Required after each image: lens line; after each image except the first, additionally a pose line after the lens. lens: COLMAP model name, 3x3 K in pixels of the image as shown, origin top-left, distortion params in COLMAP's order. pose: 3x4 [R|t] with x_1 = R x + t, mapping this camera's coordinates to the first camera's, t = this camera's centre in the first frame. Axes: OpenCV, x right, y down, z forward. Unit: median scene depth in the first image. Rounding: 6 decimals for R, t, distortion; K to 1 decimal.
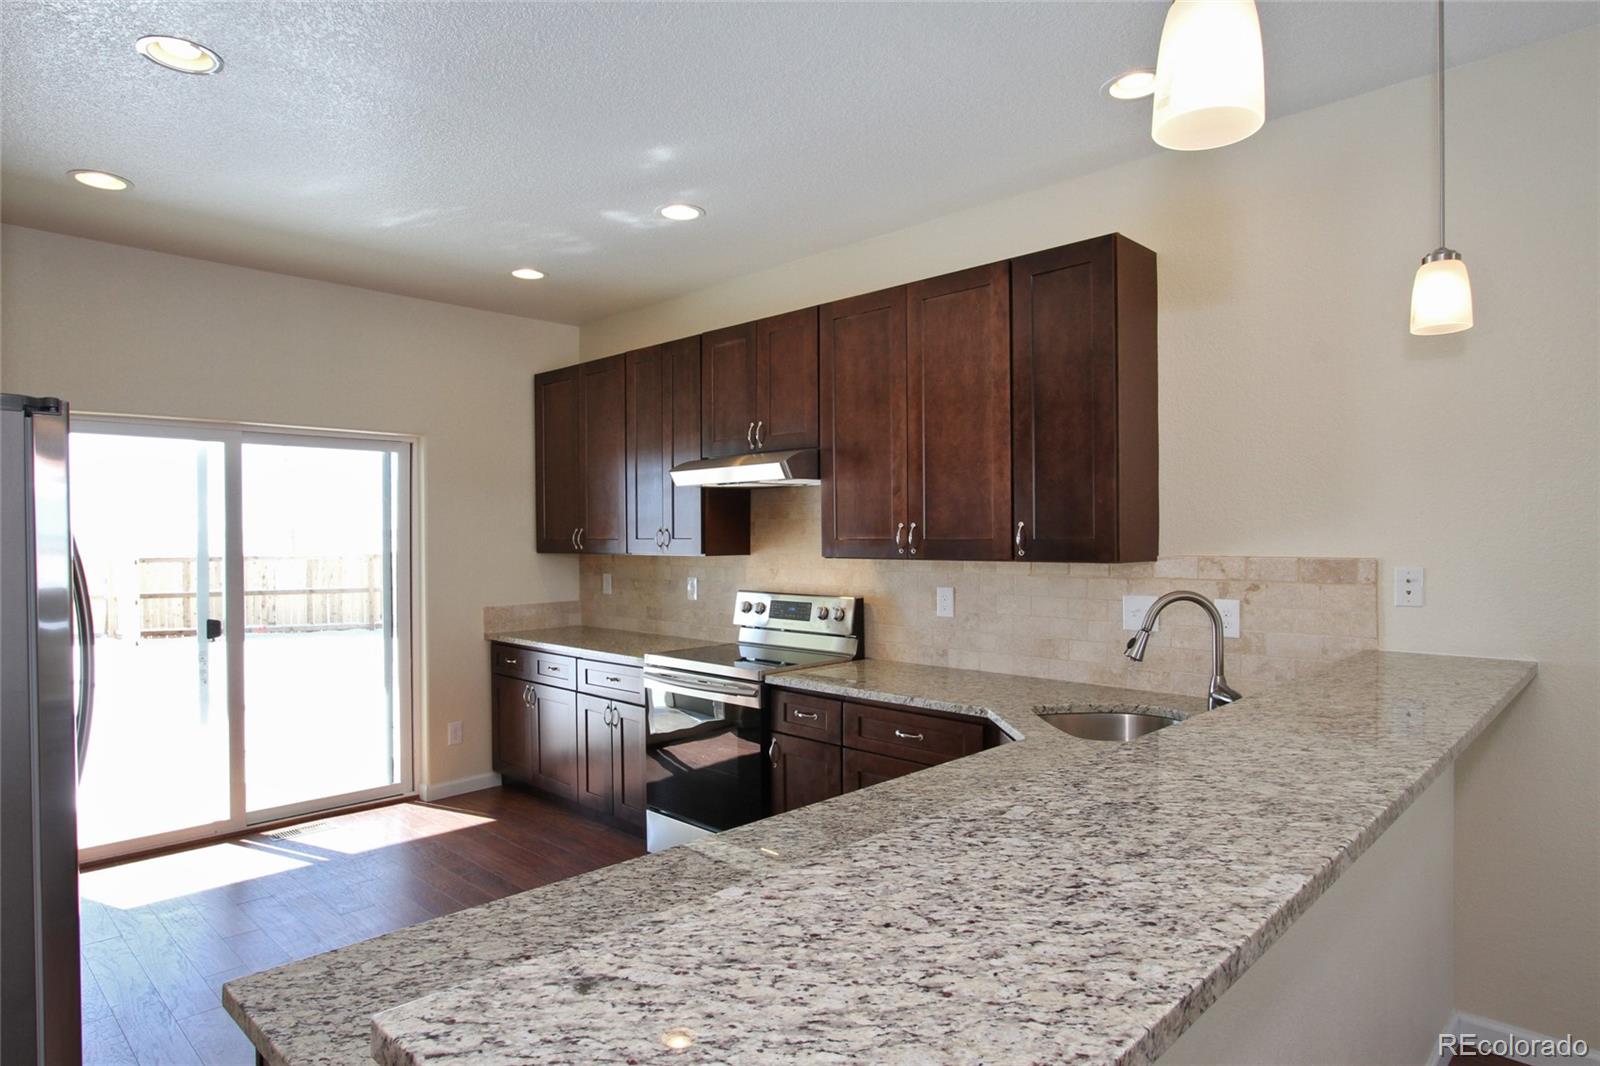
lens RADIAL K [[941.9, 0, 800.0], [0, 941.9, 533.0], [0, 0, 1]] dist [0.022060, 0.000720]
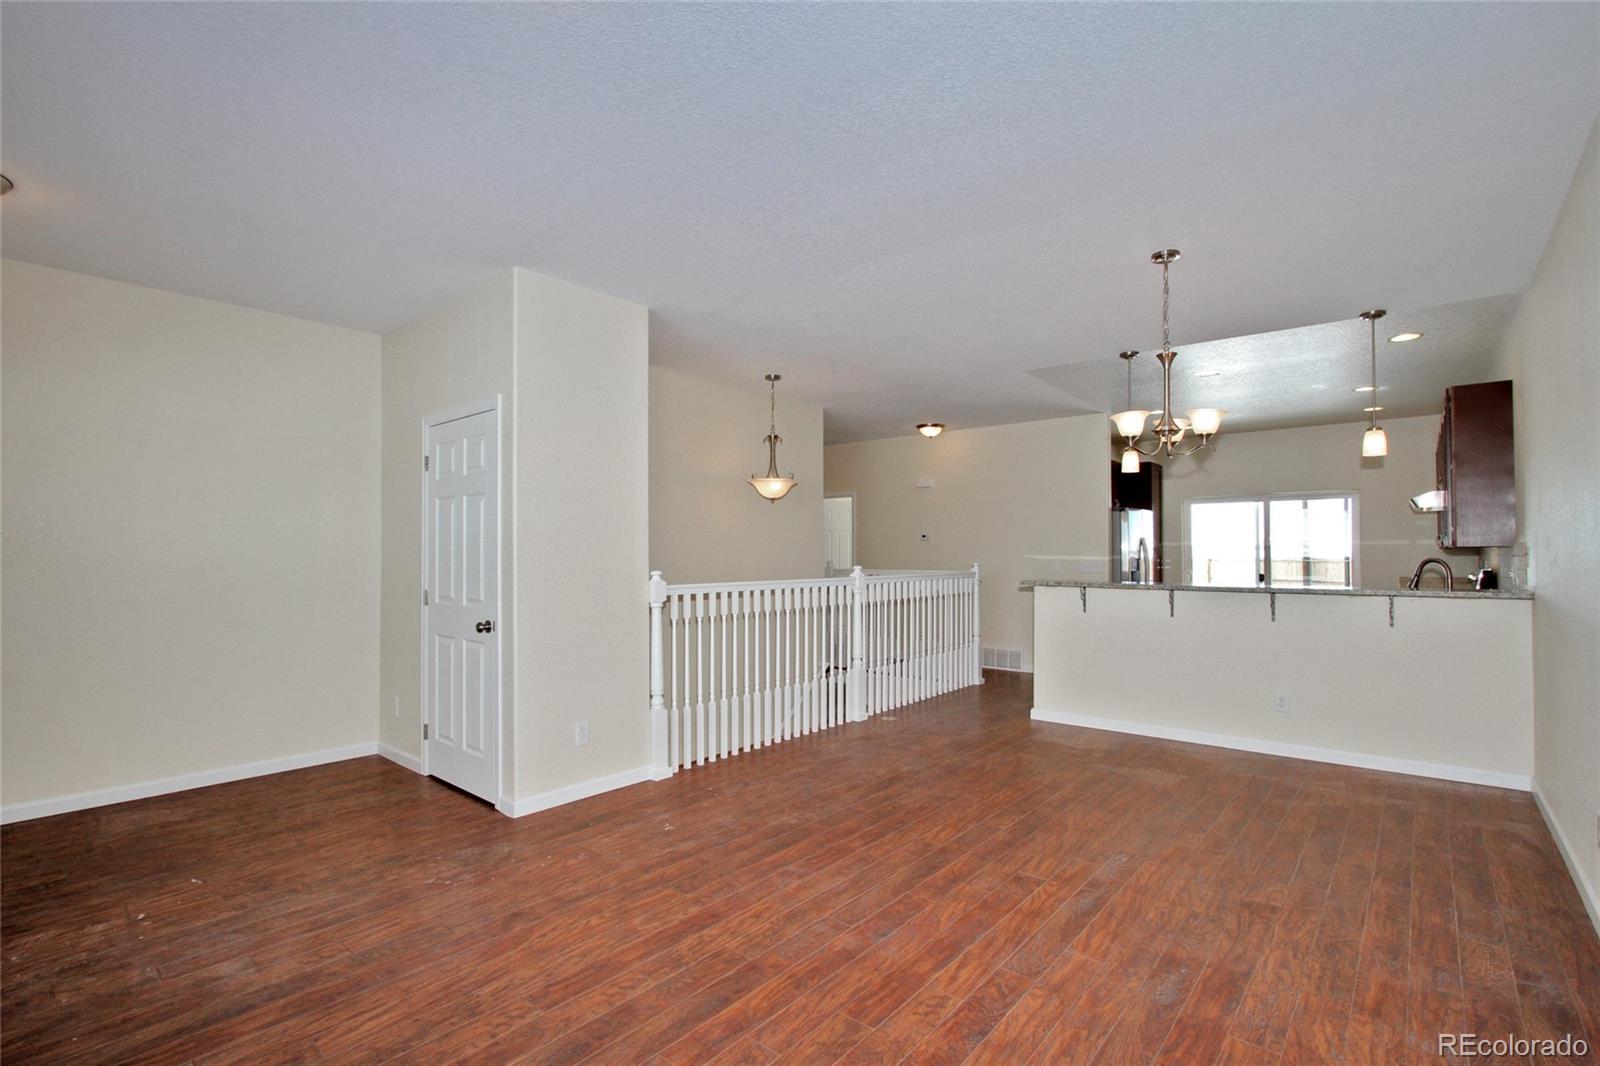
lens RADIAL K [[732.3, 0, 800.0], [0, 732.3, 533.0], [0, 0, 1]] dist [-0.011688, -0.000206]
pose [[0.060979, -0.018123, -0.997975, 1.543380], [0.003324, 0.999833, -0.017954, 0.023006], [0.998134, -0.002222, 0.061029, -0.443494]]
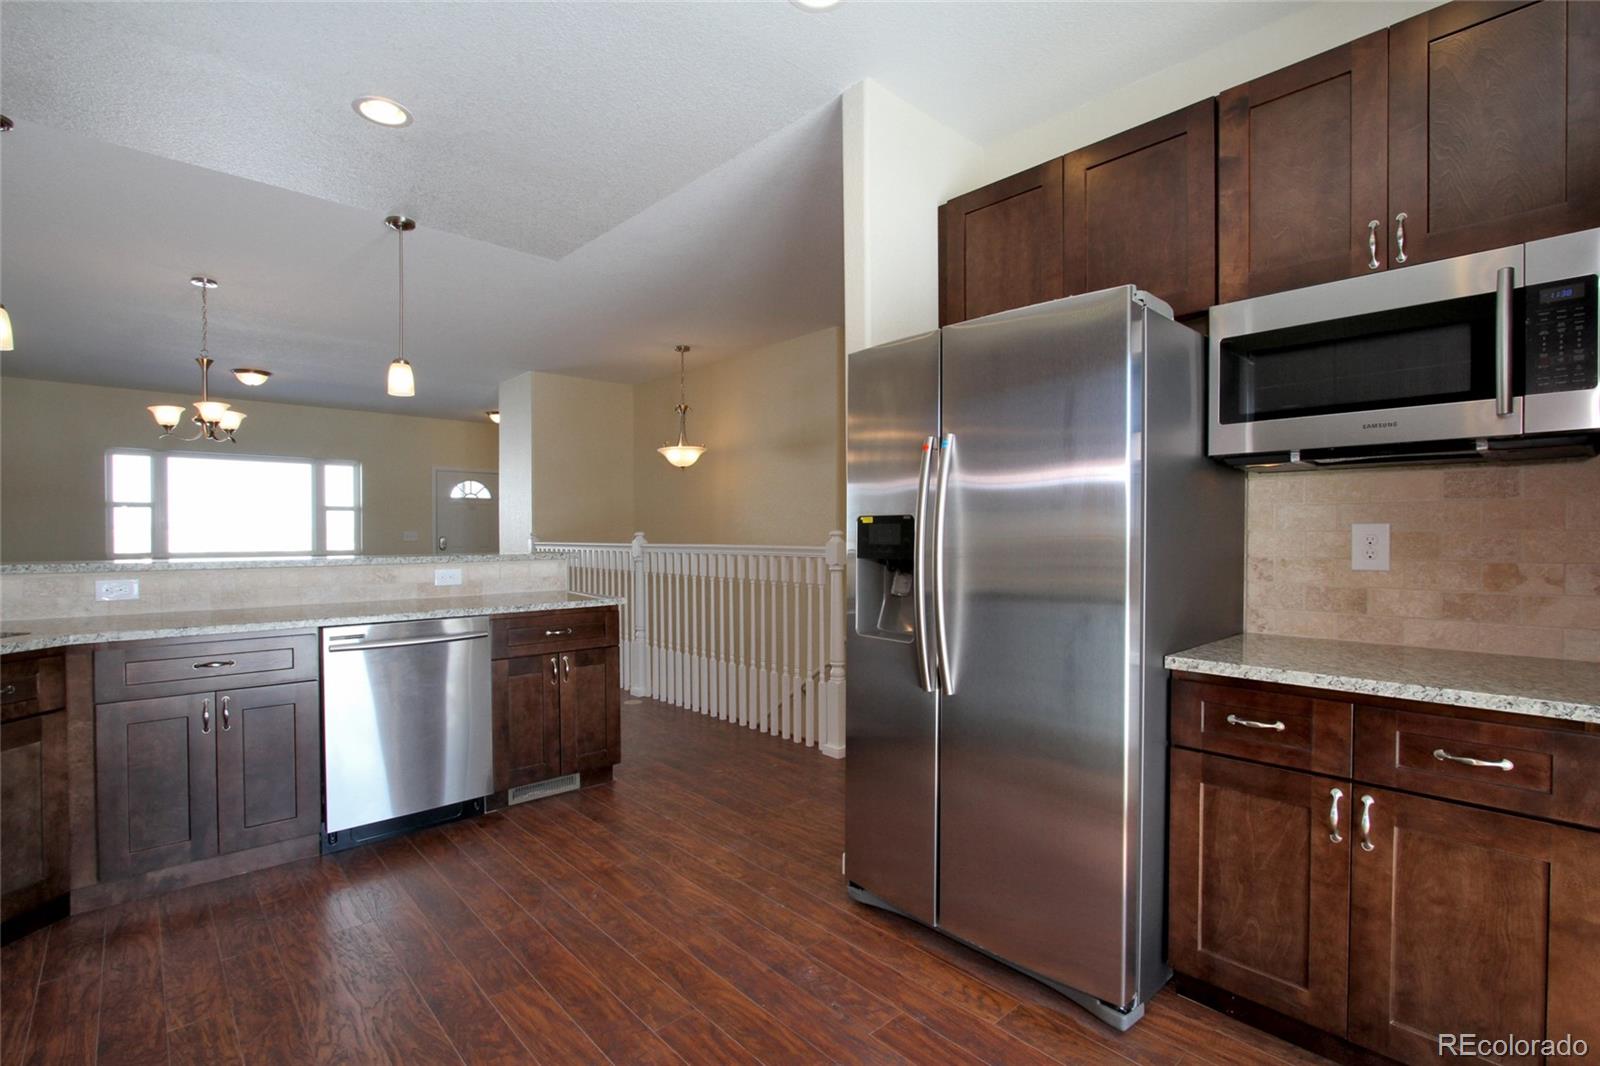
lens RADIAL K [[738.4, 0, 800.0], [0, 738.4, 533.0], [0, 0, 1]] dist [-0.013932, -0.000234]
pose [[-0.998287, 0.008996, 0.057809, -0.471794], [0.008897, 0.999958, -0.001971, 0.074850], [-0.057825, -0.001454, -0.998326, 1.285630]]
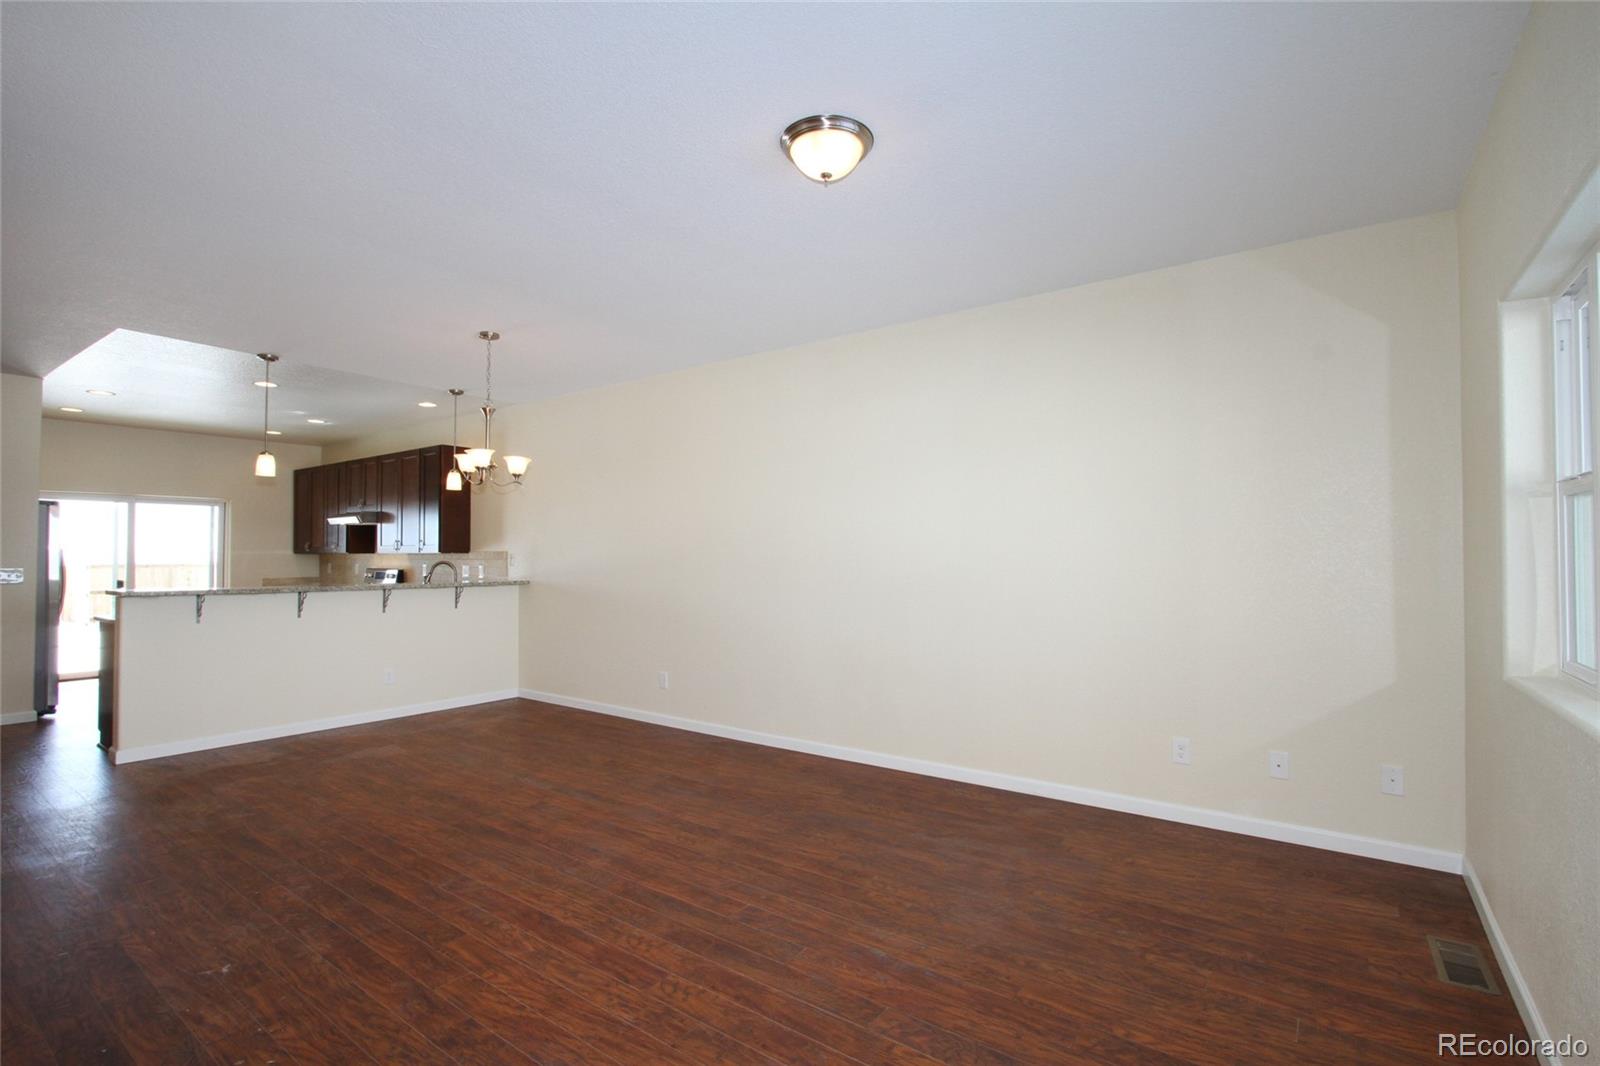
lens RADIAL K [[738.4, 0, 800.0], [0, 738.4, 533.0], [0, 0, 1]] dist [-0.013932, -0.000234]
pose [[0.990144, 0.013957, 0.139357, 0.971052], [-0.009304, 0.999379, -0.033983, 0.032777], [-0.139745, 0.032351, 0.989659, -1.257357]]
